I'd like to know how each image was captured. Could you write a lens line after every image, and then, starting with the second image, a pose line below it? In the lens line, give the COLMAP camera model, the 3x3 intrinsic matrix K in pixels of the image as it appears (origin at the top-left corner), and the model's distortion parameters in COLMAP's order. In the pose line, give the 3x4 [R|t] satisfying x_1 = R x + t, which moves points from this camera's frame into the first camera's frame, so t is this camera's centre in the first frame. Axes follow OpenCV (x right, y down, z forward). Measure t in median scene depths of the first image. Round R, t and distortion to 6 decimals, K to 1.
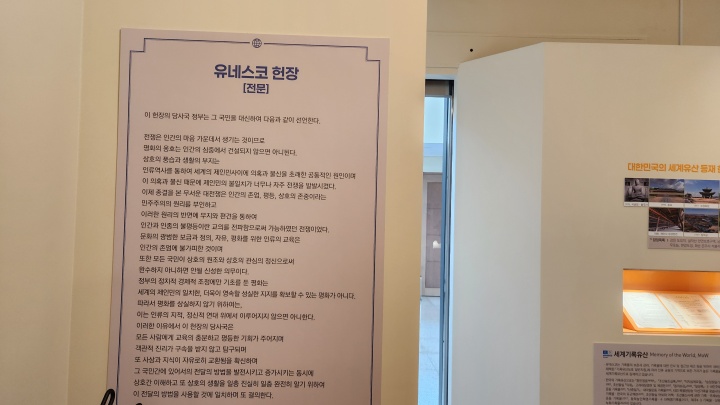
lens RADIAL K [[499.8, 0, 360.0], [0, 499.8, 202.5], [0, 0, 1]] dist [0.072538, -0.057812]
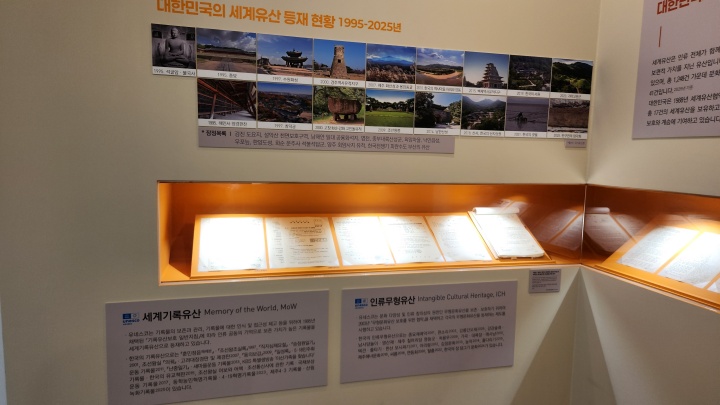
lens RADIAL K [[499.8, 0, 360.0], [0, 499.8, 202.5], [0, 0, 1]] dist [0.072538, -0.057812]
pose [[0.971973, -0.025456, 0.233709, 0.611973], [-0.007347, 0.990345, 0.138428, 0.071149], [-0.234976, -0.136265, 0.962402, 0.360179]]
